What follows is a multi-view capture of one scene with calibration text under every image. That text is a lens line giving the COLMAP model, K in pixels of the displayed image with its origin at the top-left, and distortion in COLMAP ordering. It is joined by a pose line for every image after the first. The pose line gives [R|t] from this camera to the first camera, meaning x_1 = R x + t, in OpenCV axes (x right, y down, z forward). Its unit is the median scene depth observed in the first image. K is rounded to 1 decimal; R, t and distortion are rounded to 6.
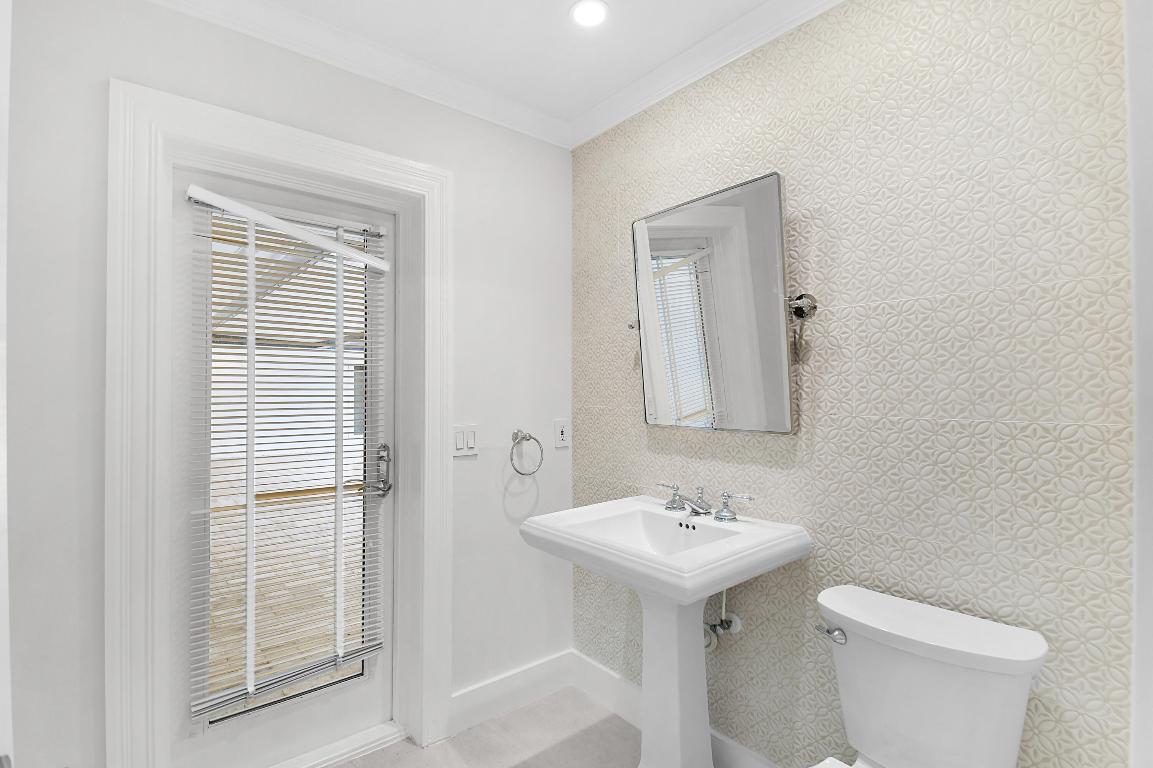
lens RADIAL K [[527.8, 0, 579.0], [0, 527.8, 390.3], [0, 0, 1]] dist [0.000203, -0.000076]
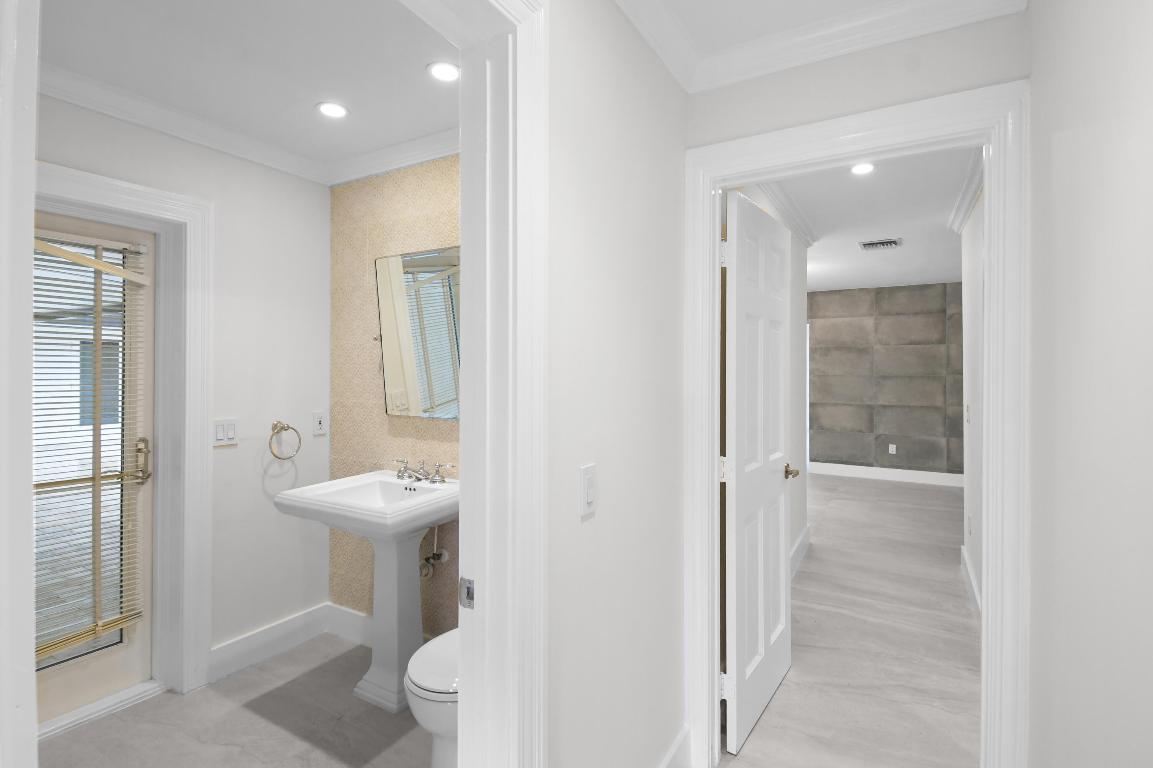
lens RADIAL K [[555.7, 0, 574.3], [0, 555.7, 368.0], [0, 0, 1]] dist [0.019196, -0.020587]
pose [[0.943772, 0.003852, 0.330576, 0.107627], [-0.003454, 0.999992, -0.001791, -0.048835], [-0.330580, 0.000548, 0.943778, -0.435801]]
